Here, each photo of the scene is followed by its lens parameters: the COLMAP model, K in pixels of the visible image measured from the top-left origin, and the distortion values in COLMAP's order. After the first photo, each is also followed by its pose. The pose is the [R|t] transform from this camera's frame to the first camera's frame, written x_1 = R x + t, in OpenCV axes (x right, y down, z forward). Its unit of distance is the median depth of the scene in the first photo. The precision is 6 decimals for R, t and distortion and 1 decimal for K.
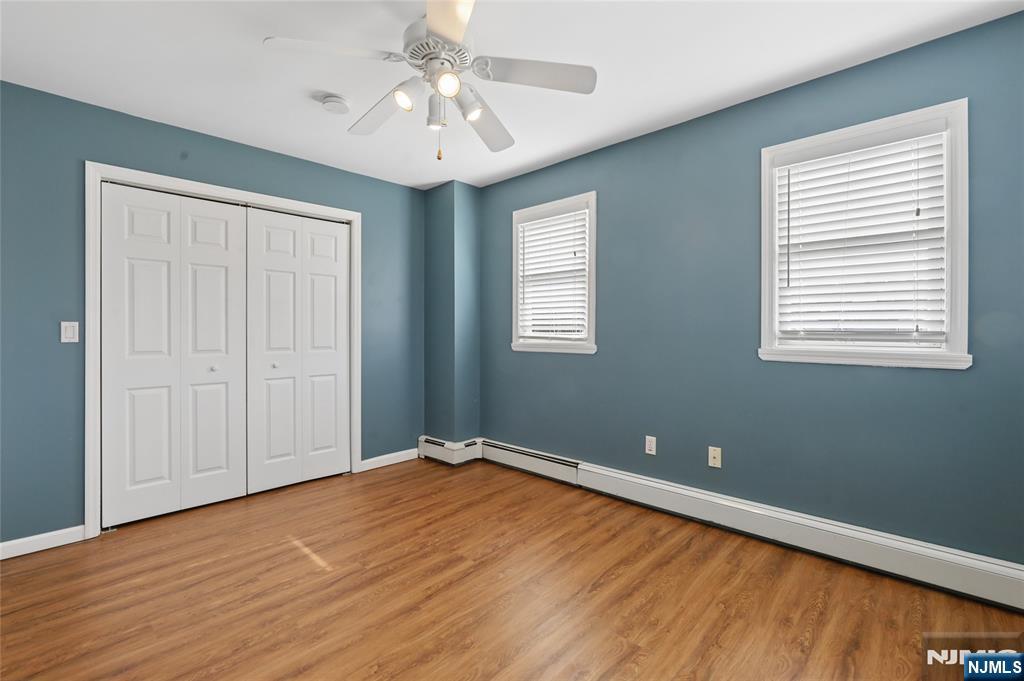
lens RADIAL K [[459.2, 0, 511.0], [0, 459.2, 332.8], [0, 0, 1]] dist [0.000075, 0.000103]
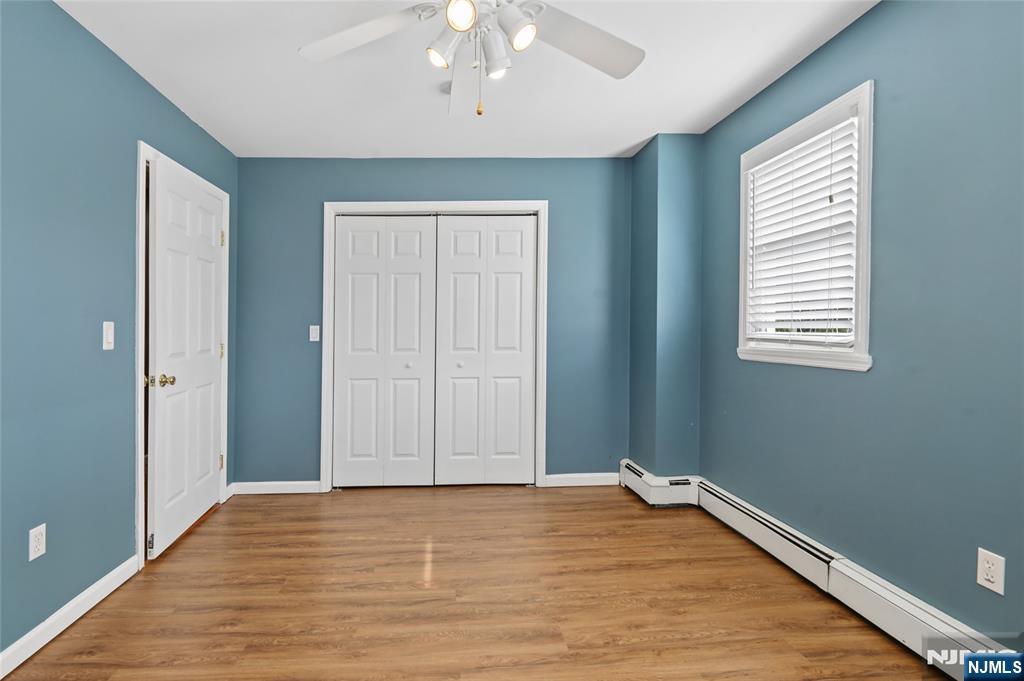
lens RADIAL K [[474.0, 0, 457.1], [0, 474.0, 329.4], [0, 0, 1]] dist [-0.000285, -0.000180]
pose [[0.717606, -0.006060, -0.696423, 0.236120], [0.003903, 0.999981, -0.004679, -0.003983], [0.696439, 0.000640, 0.717616, 0.249172]]
